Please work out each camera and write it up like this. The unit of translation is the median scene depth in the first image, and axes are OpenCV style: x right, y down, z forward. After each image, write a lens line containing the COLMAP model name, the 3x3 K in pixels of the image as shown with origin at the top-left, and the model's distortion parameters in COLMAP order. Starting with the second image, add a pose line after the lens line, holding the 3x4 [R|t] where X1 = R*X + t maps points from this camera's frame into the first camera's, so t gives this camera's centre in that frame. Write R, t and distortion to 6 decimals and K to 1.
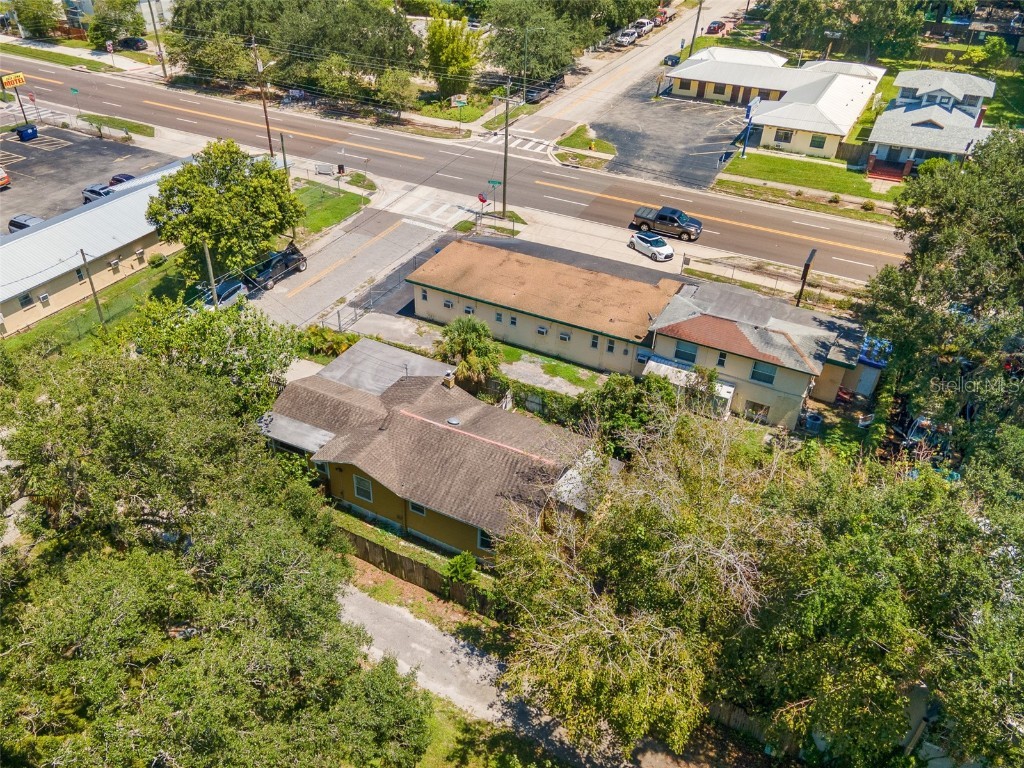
lens RADIAL K [[815.6, 0, 465.5], [0, 815.6, 386.4], [0, 0, 1]] dist [0.047375, 0.000378]
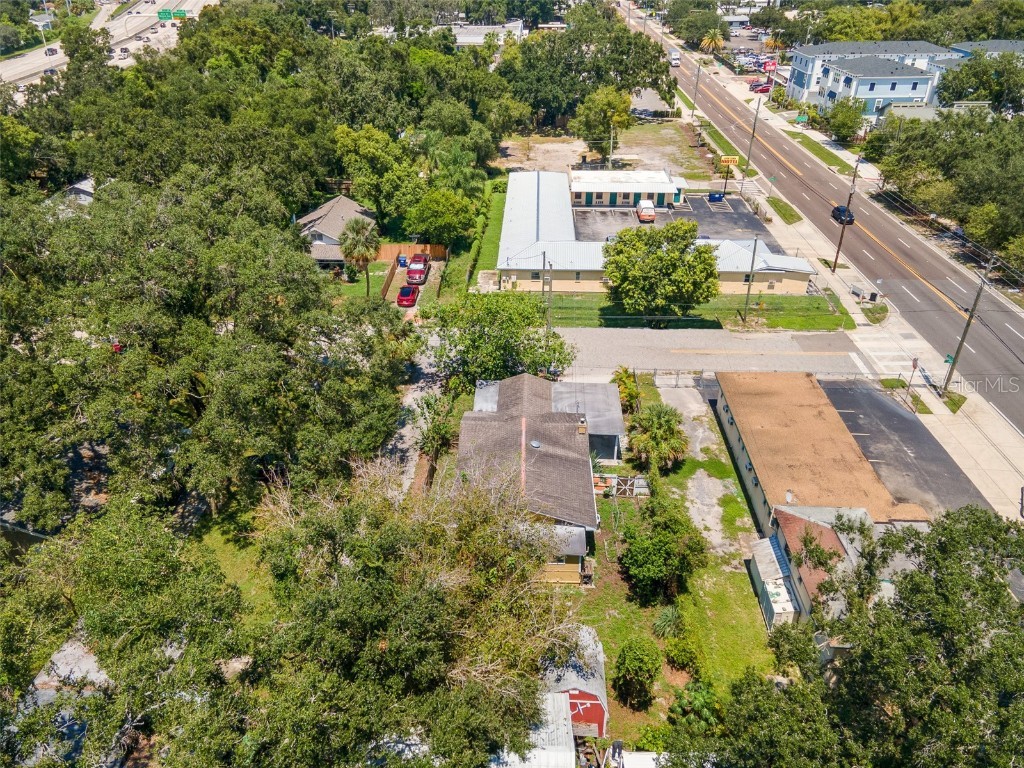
lens RADIAL K [[755.6, 0, 509.8], [0, 755.6, 387.4], [0, 0, 1]] dist [0.013469, 0.064693]
pose [[0.461235, 0.447207, -0.766335, 0.465149], [-0.512553, 0.839298, 0.181295, -0.123894], [0.724259, 0.309168, 0.616331, 0.138818]]
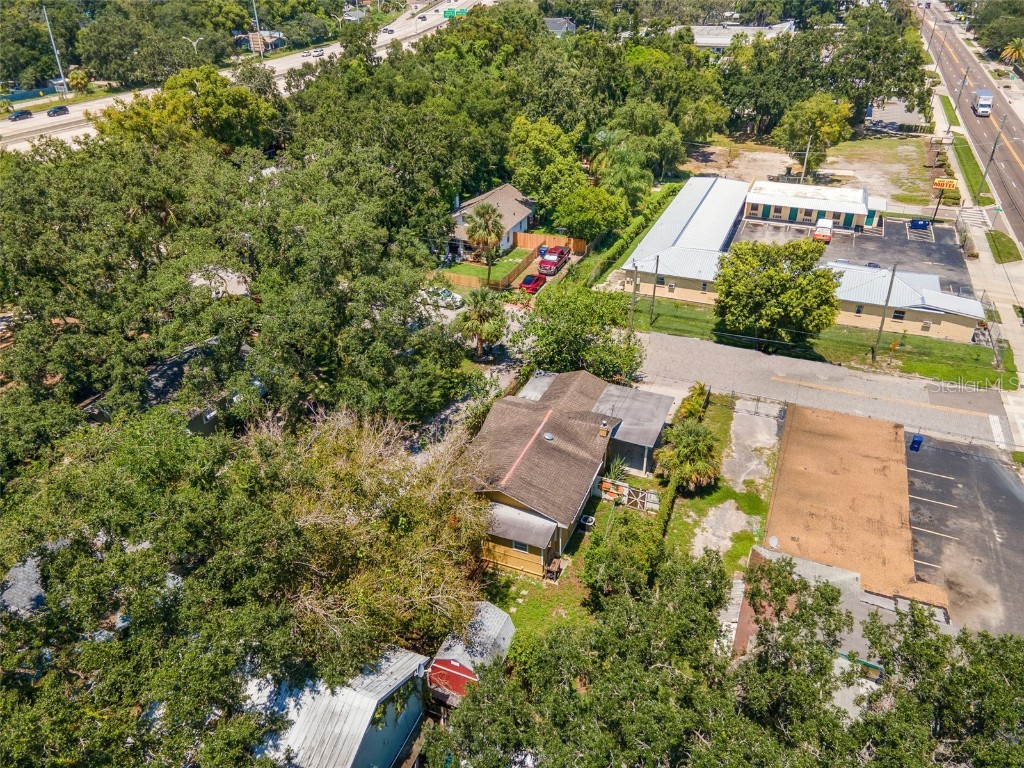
lens RADIAL K [[755.6, 0, 509.8], [0, 755.6, 387.4], [0, 0, 1]] dist [0.013469, 0.064693]
pose [[0.123843, 0.499382, -0.857485, 0.537965], [-0.572027, 0.742034, 0.349530, -0.219525], [0.810832, 0.447218, 0.377555, 0.277708]]
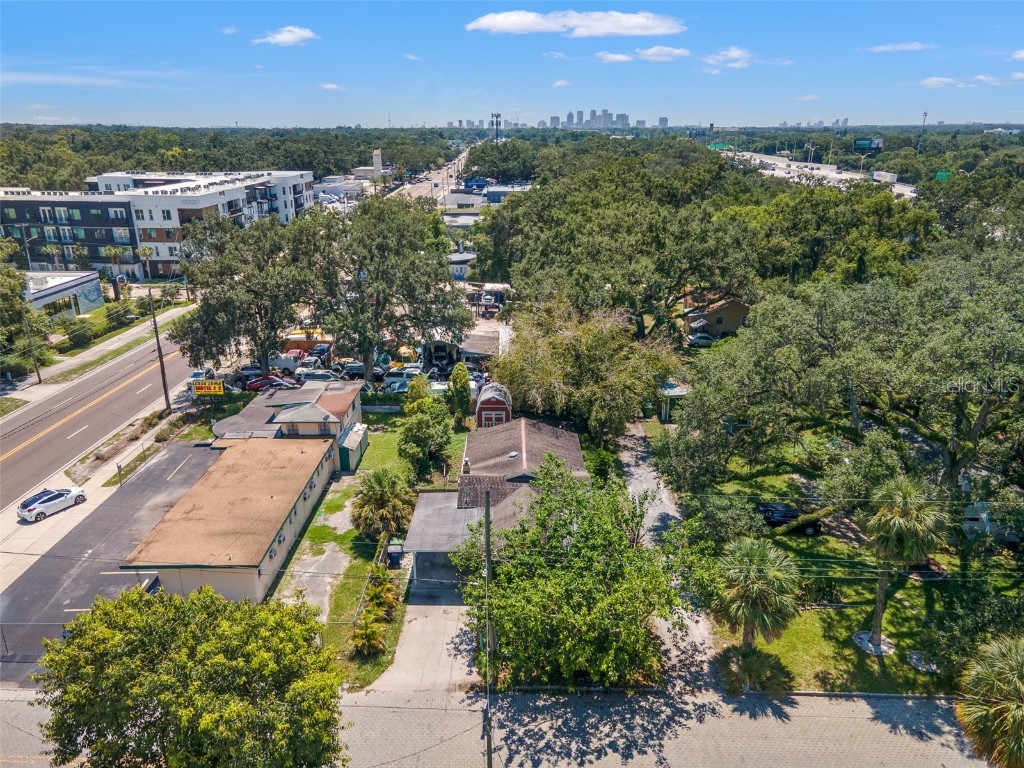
lens RADIAL K [[755.6, 0, 509.8], [0, 755.6, 387.4], [0, 0, 1]] dist [0.013469, 0.064693]
pose [[-0.480814, -0.285112, 0.829174, -0.578957], [0.510830, 0.677512, 0.529179, -0.397017], [-0.712650, 0.678003, -0.180113, 0.665348]]
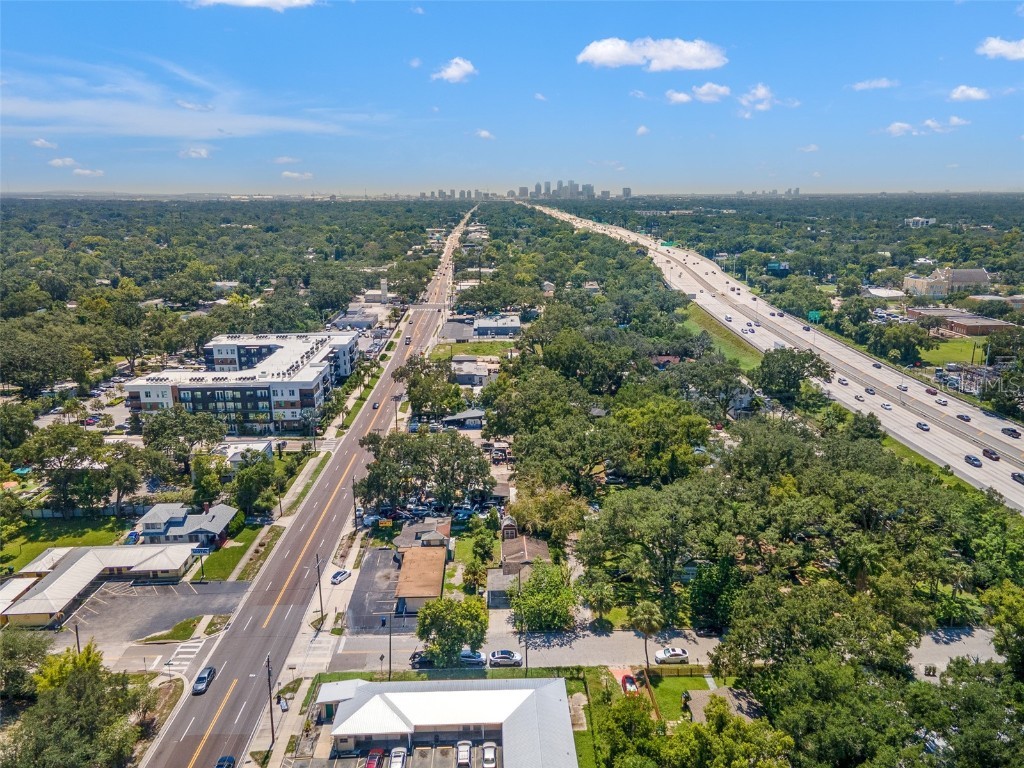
lens RADIAL K [[757.2, 0, 512.0], [0, 757.2, 384.0], [0, 0, 1]] dist [0.038152, -0.001422]
pose [[-0.516923, -0.209434, 0.830017, -1.444469], [0.502437, 0.710798, 0.492263, -1.190890], [-0.693071, 0.671493, -0.262200, 0.802698]]
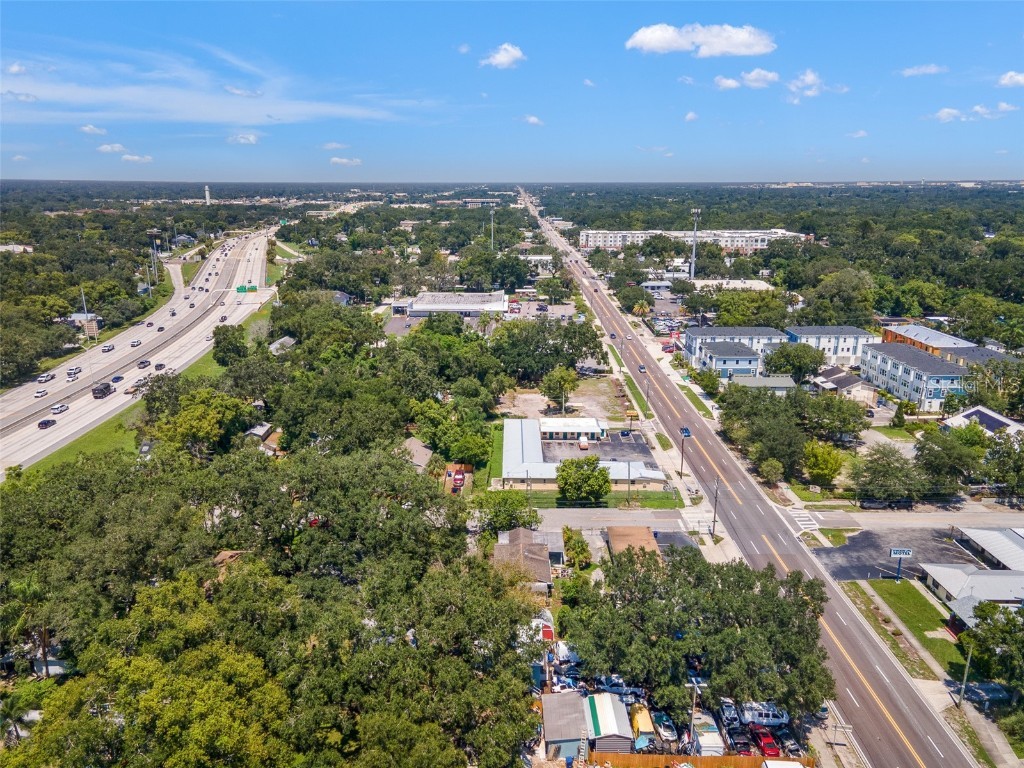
lens RADIAL K [[755.6, 0, 509.8], [0, 755.6, 387.4], [0, 0, 1]] dist [0.013469, 0.064693]
pose [[0.489596, 0.235519, -0.839540, 1.234872], [-0.508032, 0.859572, -0.055131, -0.170270], [0.708660, 0.453505, 0.540494, -0.471838]]
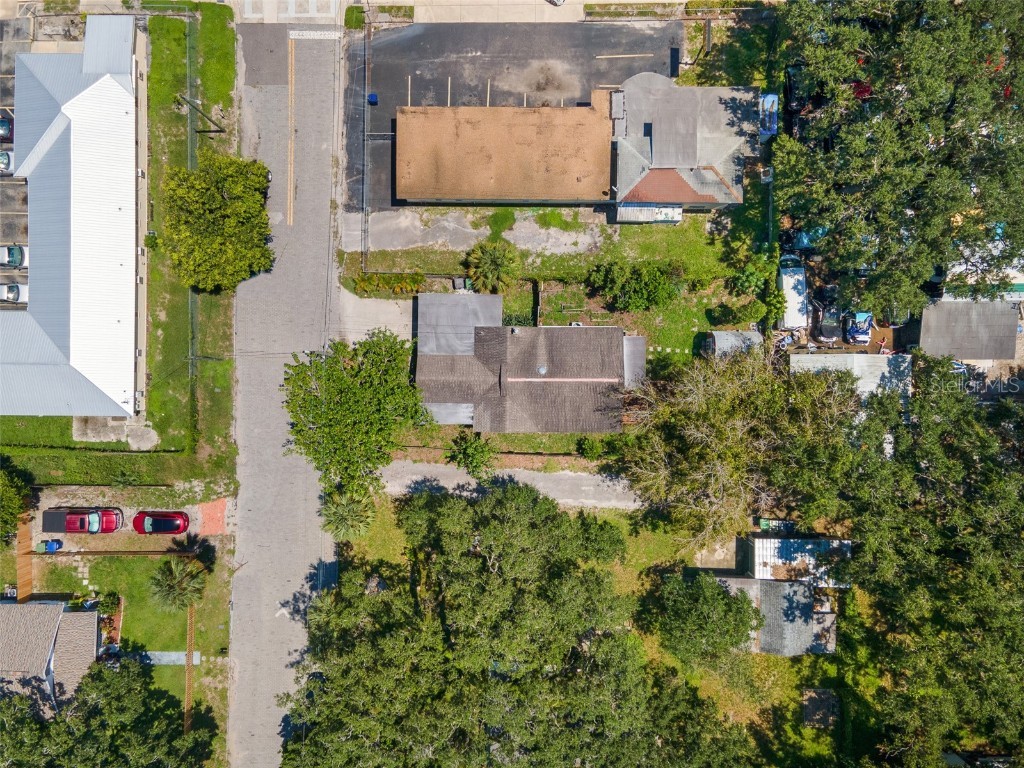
lens RADIAL K [[755.6, 0, 509.8], [0, 755.6, 387.4], [0, 0, 1]] dist [0.013469, 0.064693]
pose [[0.876179, -0.480495, -0.037870, -0.016402], [0.309899, 0.501434, 0.807791, -0.642670], [-0.369150, -0.719506, 0.588251, 0.090313]]
